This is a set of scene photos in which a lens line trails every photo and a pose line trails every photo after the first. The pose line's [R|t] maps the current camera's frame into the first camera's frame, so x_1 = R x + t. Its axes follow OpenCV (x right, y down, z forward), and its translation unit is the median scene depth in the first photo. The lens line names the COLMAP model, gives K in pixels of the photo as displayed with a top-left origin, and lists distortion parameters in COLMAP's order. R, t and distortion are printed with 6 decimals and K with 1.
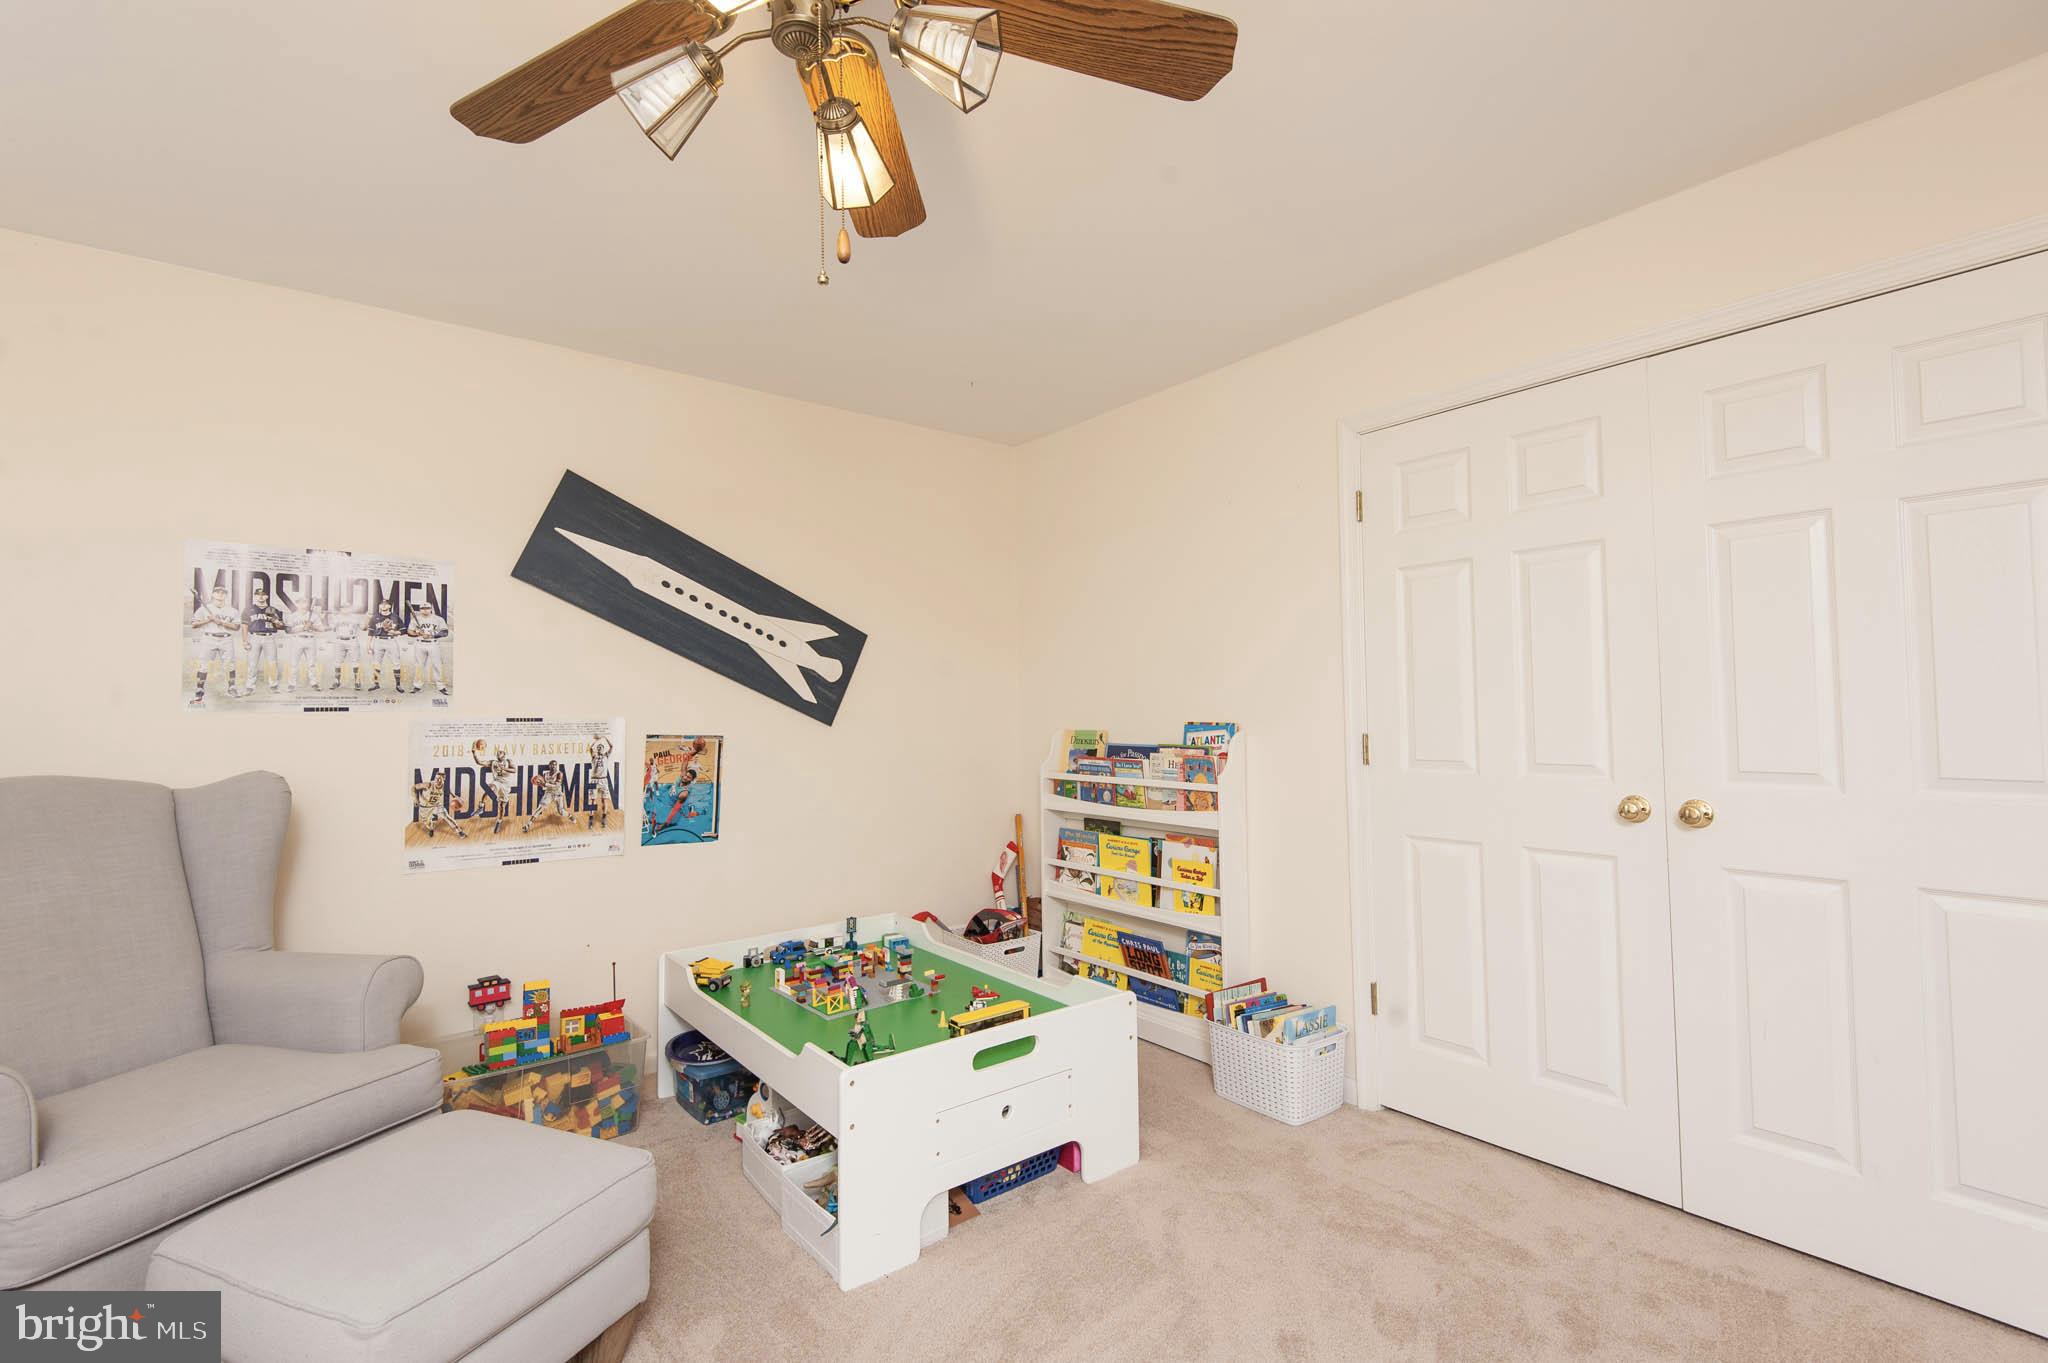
lens RADIAL K [[922.2, 0, 1016.4], [0, 922.2, 679.9], [0, 0, 1]] dist [0.025715, -0.000111]
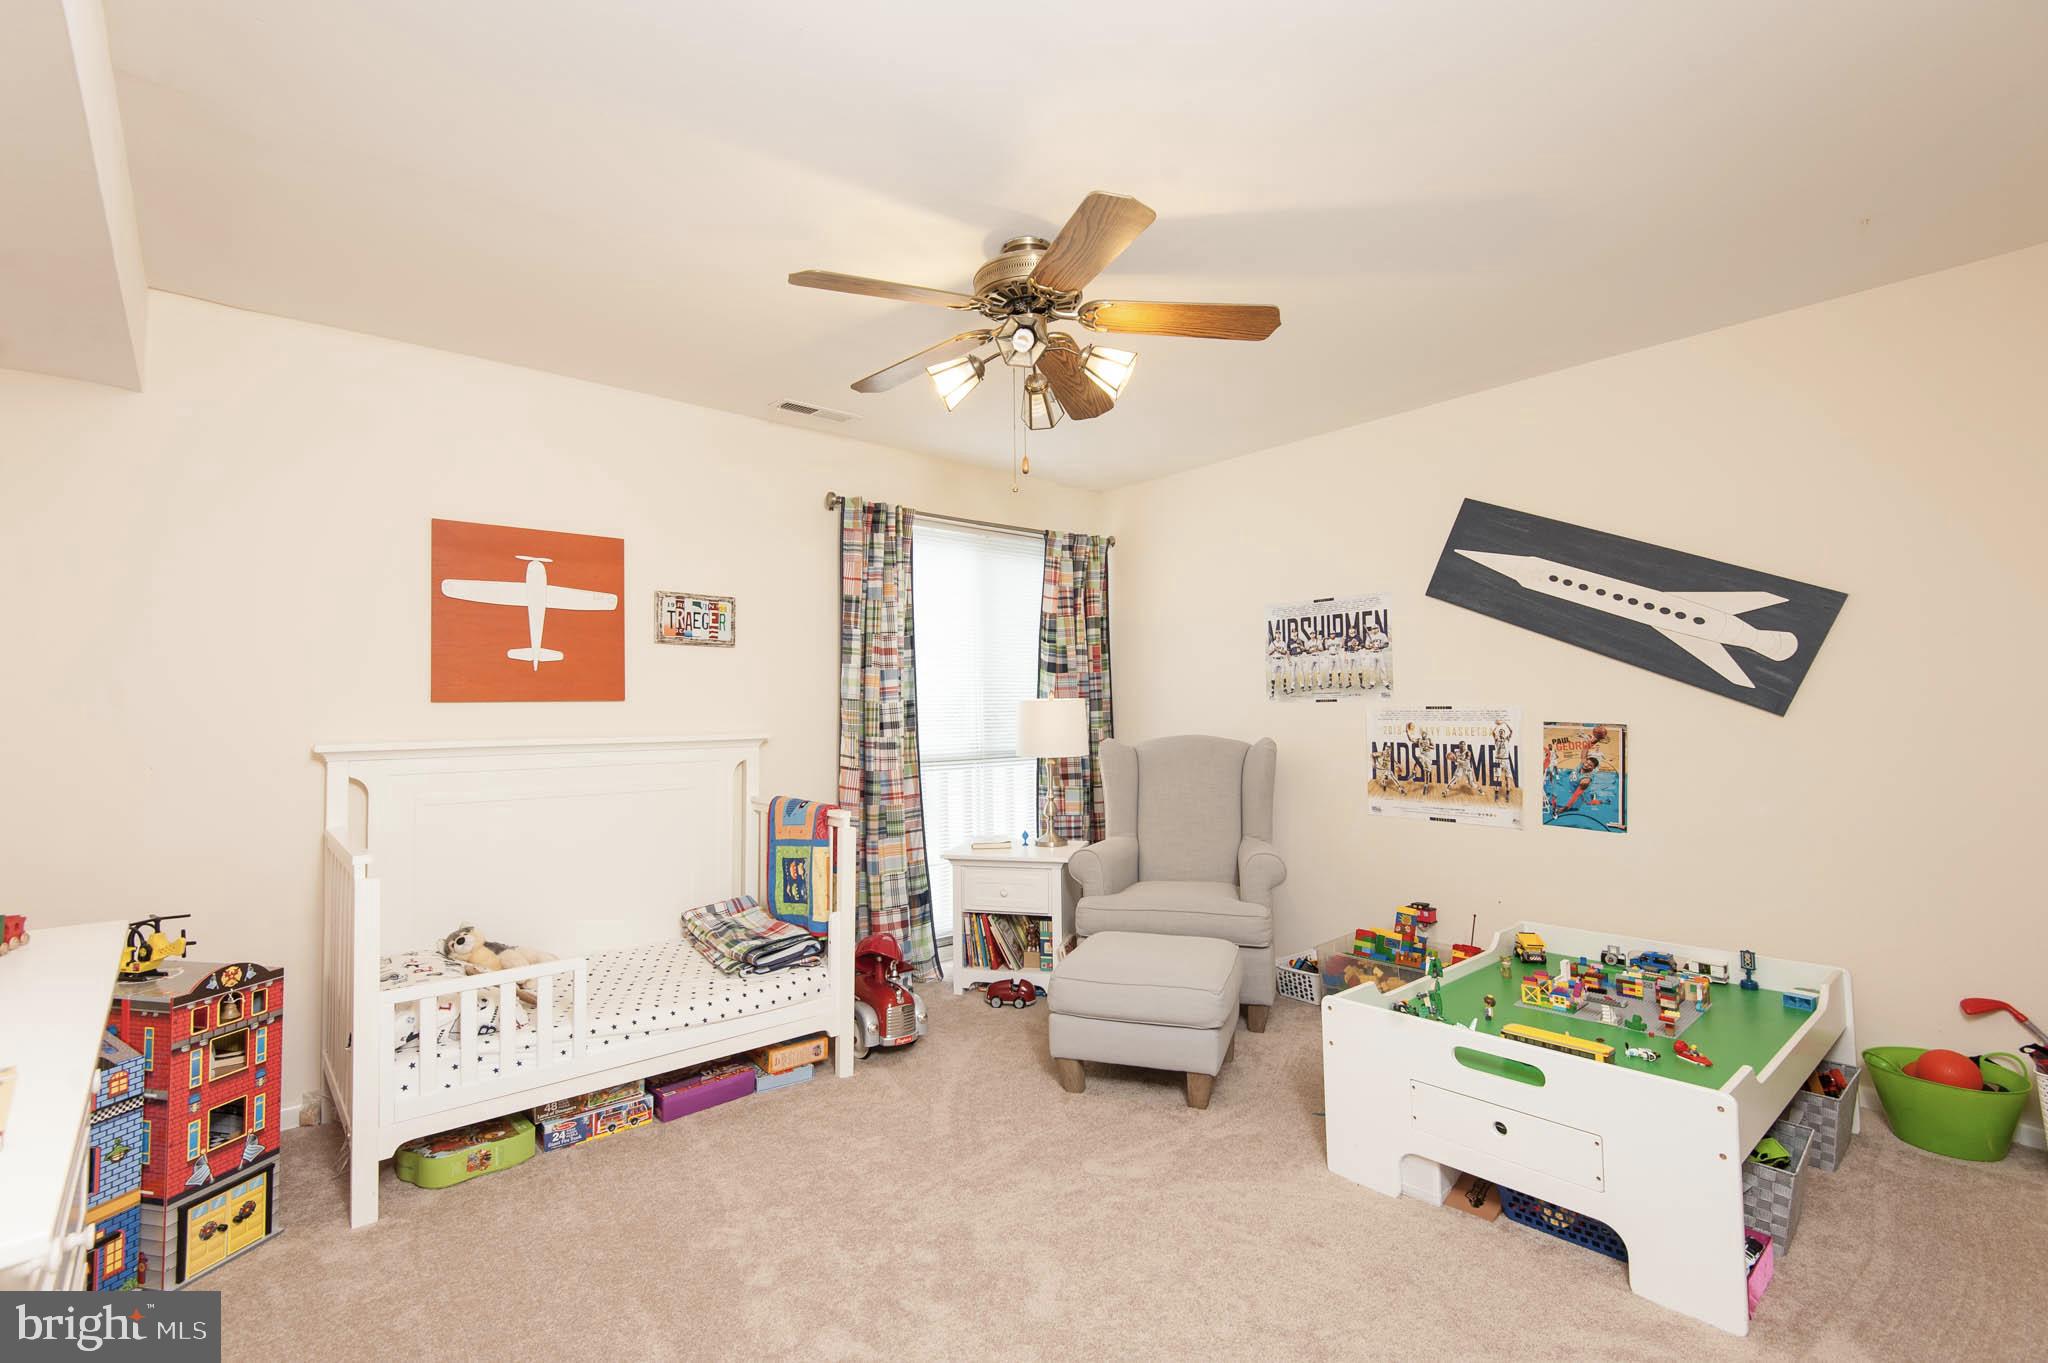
lens RADIAL K [[922.2, 0, 1014.3], [0, 922.2, 685.0], [0, 0, 1]] dist [0.025715, -0.000111]
pose [[0.043142, -0.019261, -0.998883, 0.687695], [0.048278, 0.998686, -0.017172, 0.005961], [0.997902, -0.047483, 0.044016, 0.361950]]
